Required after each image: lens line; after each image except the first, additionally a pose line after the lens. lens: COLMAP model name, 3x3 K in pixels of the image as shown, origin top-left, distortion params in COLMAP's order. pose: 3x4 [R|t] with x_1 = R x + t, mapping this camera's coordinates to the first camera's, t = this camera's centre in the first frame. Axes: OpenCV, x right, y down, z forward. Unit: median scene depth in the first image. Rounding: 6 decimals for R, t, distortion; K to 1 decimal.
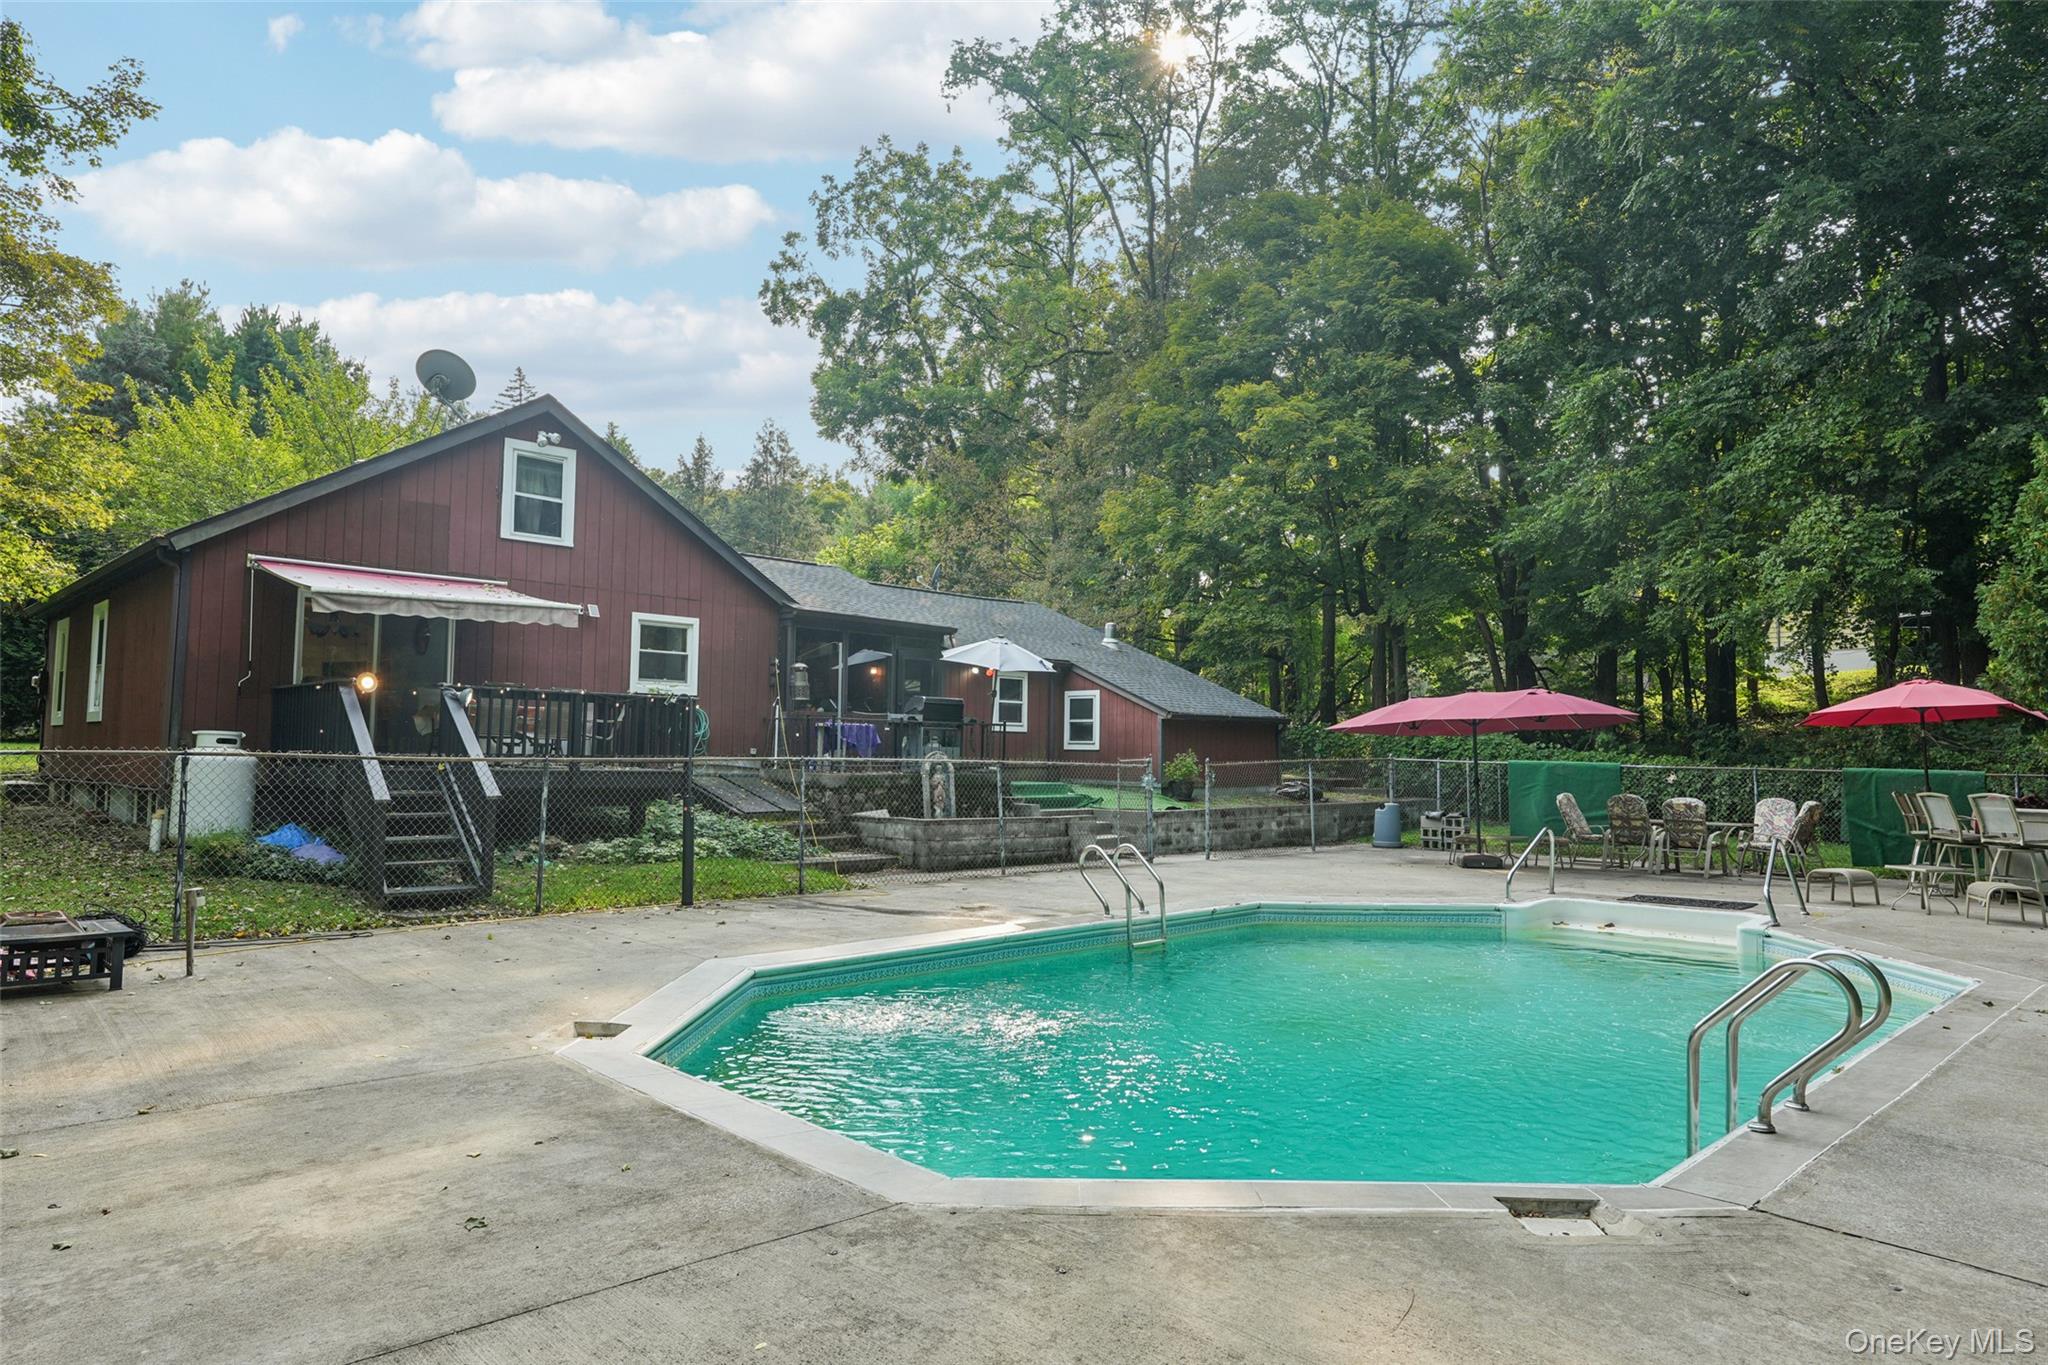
lens RADIAL K [[1229.7, 0, 1021.3], [0, 1229.7, 686.7], [0, 0, 1]] dist [-0.000584, 0.000279]
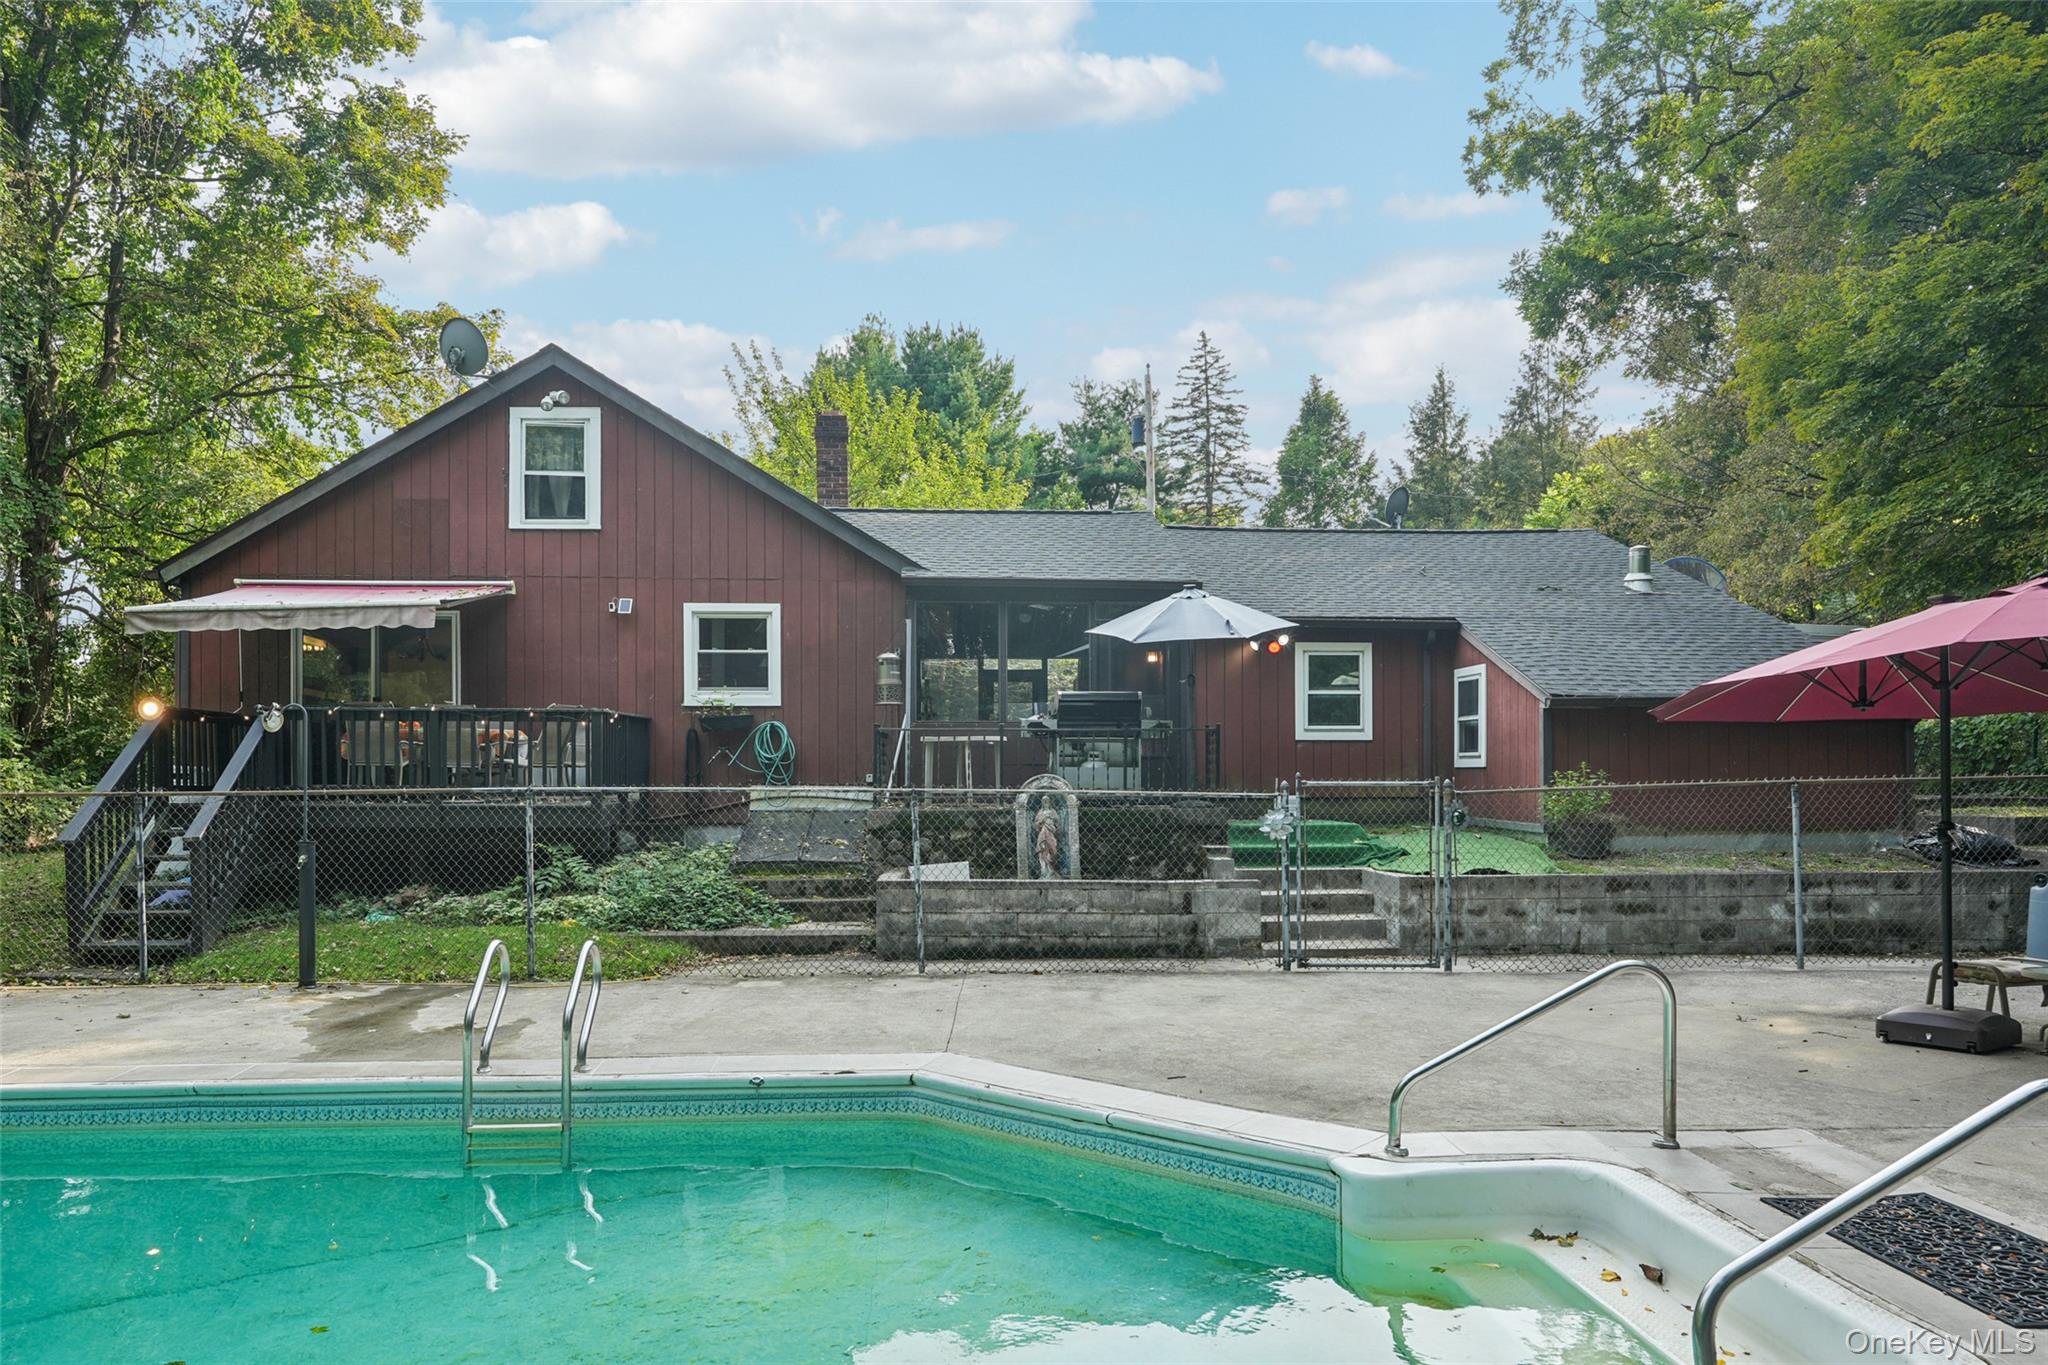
lens RADIAL K [[1436.8, 0, 1030.8], [0, 1436.8, 781.1], [0, 0, 1]] dist [-0.004995, -0.001007]
pose [[0.751974, -0.012332, -0.659077, 0.424713], [0.047866, 0.998207, 0.035935, 0.028404], [0.657452, -0.058570, 0.751217, 0.424891]]
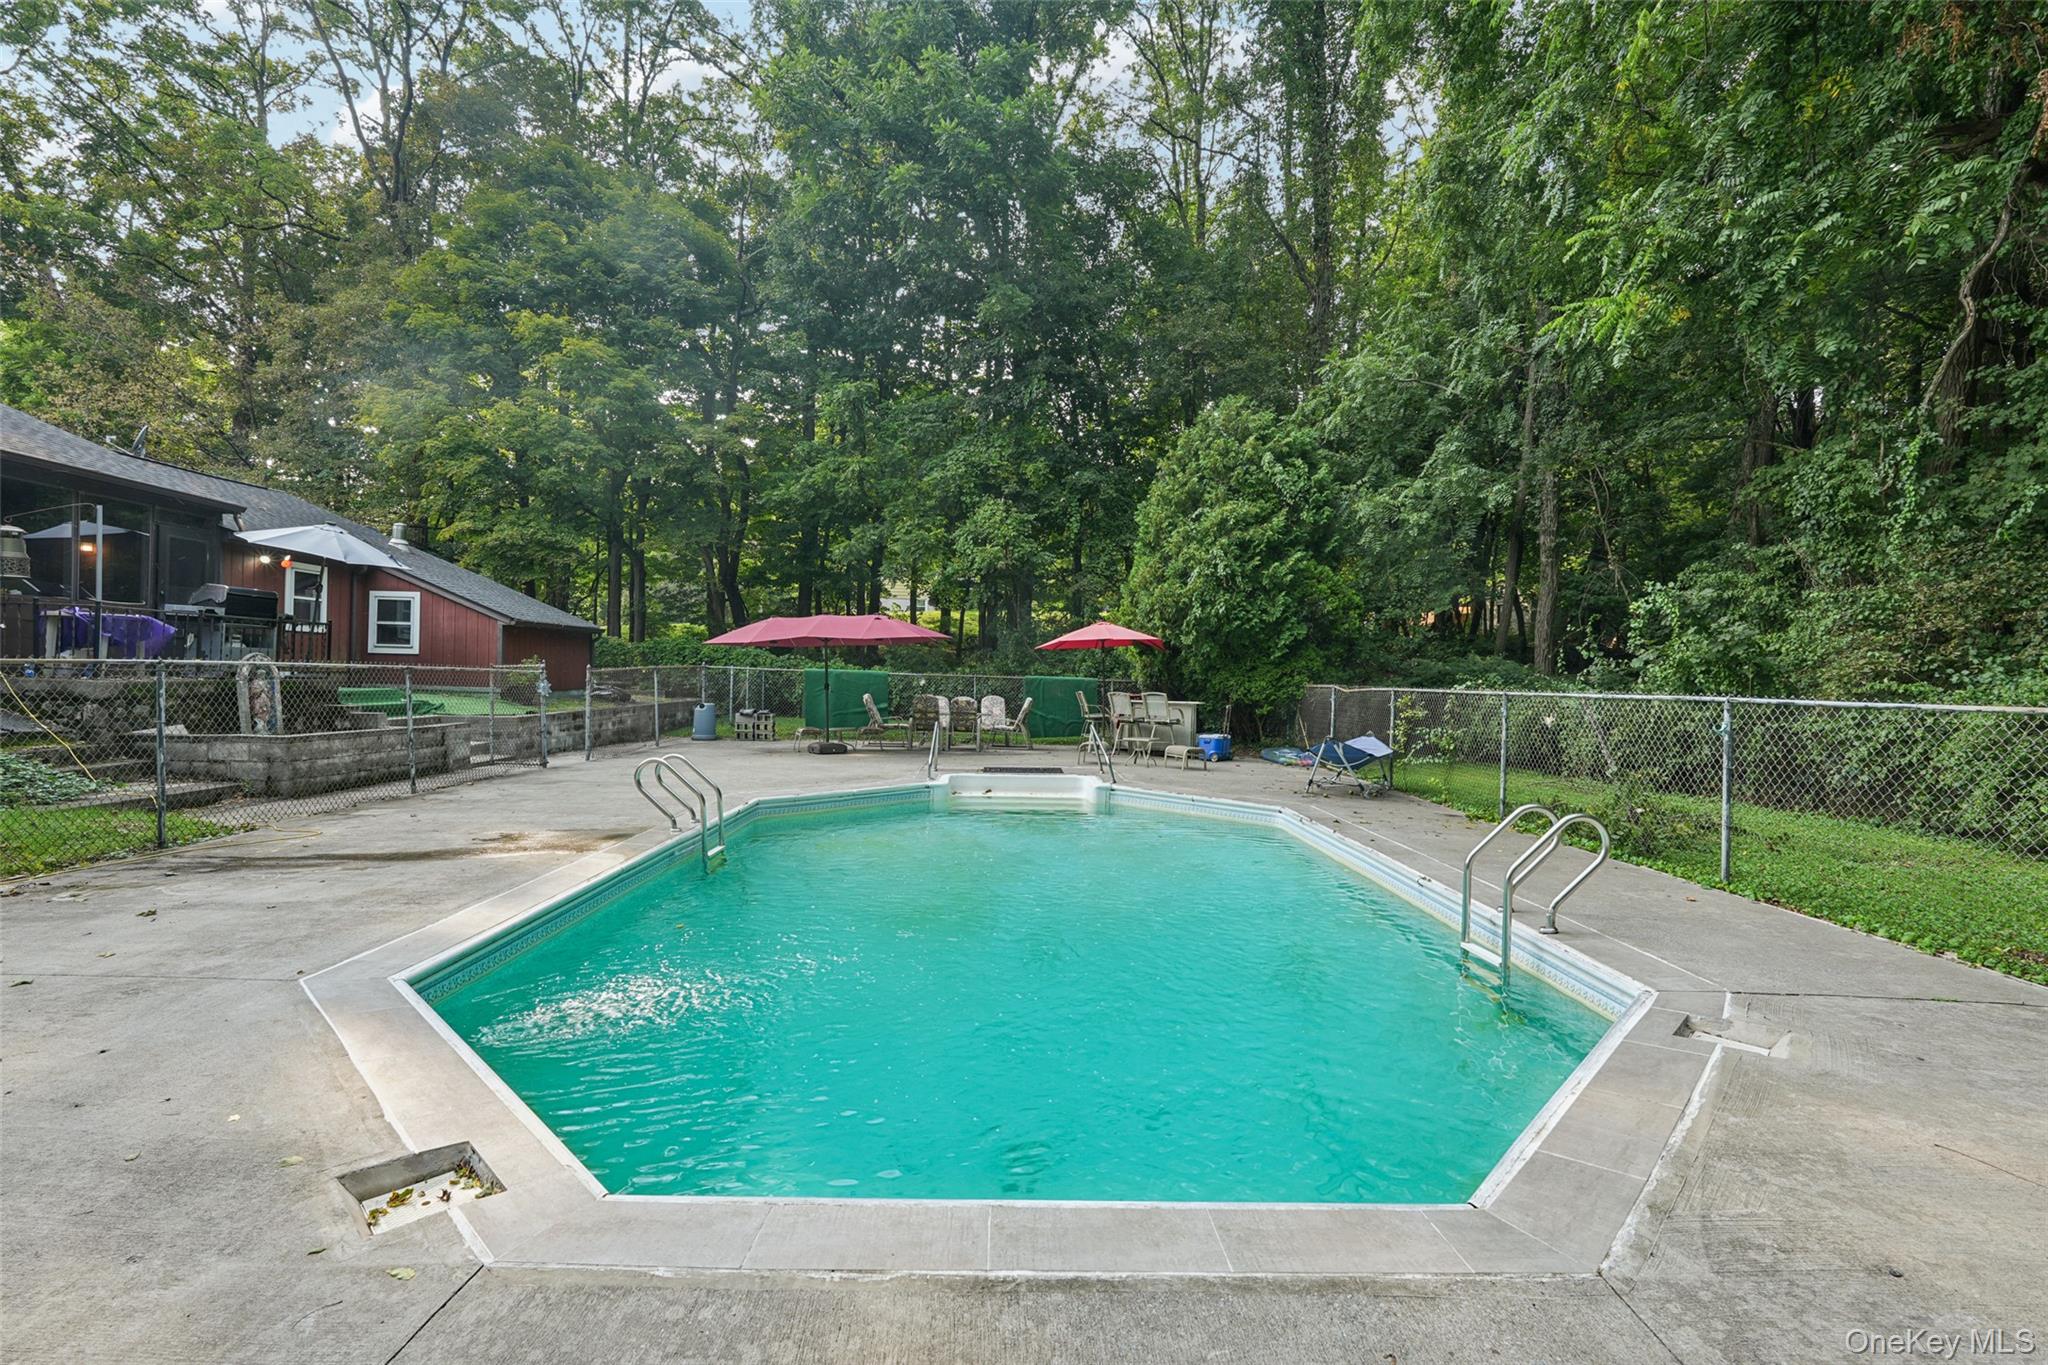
lens RADIAL K [[910.2, 0, 1026.7], [0, 910.2, 675.2], [0, 0, 1]] dist [-0.003414, 0.001309]
pose [[0.679126, 0.002973, 0.734016, -0.165615], [-0.054289, 0.997456, 0.046190, 0.011168], [-0.732012, -0.071218, 0.677560, 0.202306]]
